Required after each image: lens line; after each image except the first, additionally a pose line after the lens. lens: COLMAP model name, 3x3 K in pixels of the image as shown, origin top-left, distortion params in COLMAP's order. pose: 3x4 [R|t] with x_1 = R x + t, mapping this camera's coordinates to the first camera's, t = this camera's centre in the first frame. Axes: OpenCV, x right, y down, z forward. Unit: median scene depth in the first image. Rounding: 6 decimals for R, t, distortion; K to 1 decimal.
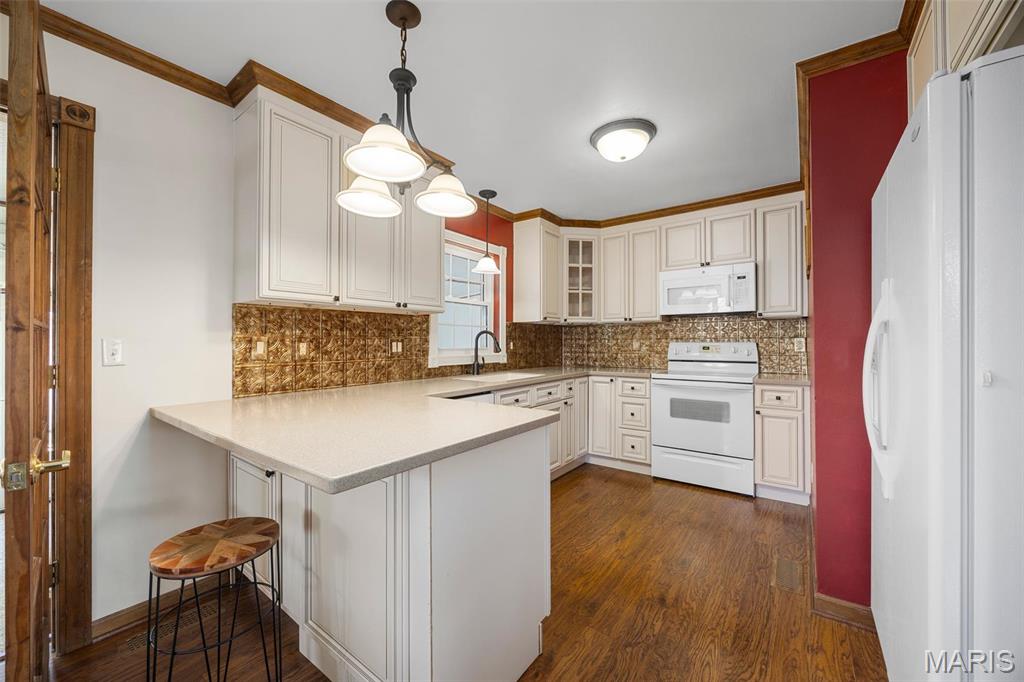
lens RADIAL K [[384.1, 0, 514.0], [0, 384.1, 338.9], [0, 0, 1]] dist [-0.000981, -0.000132]
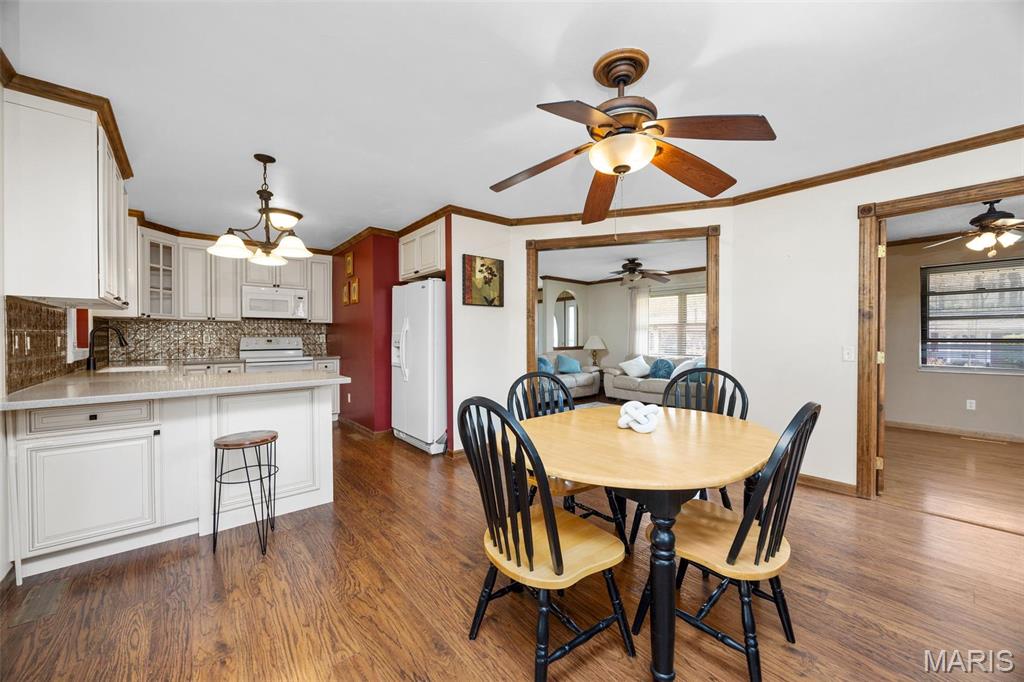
lens RADIAL K [[384.1, 0, 511.1], [0, 384.1, 340.9], [0, 0, 1]] dist [-0.000981, -0.000132]
pose [[0.215525, -0.008156, 0.976464, -0.741732], [-0.007017, 0.999926, 0.009901, 0.003050], [-0.976473, -0.008985, 0.215452, -0.225628]]
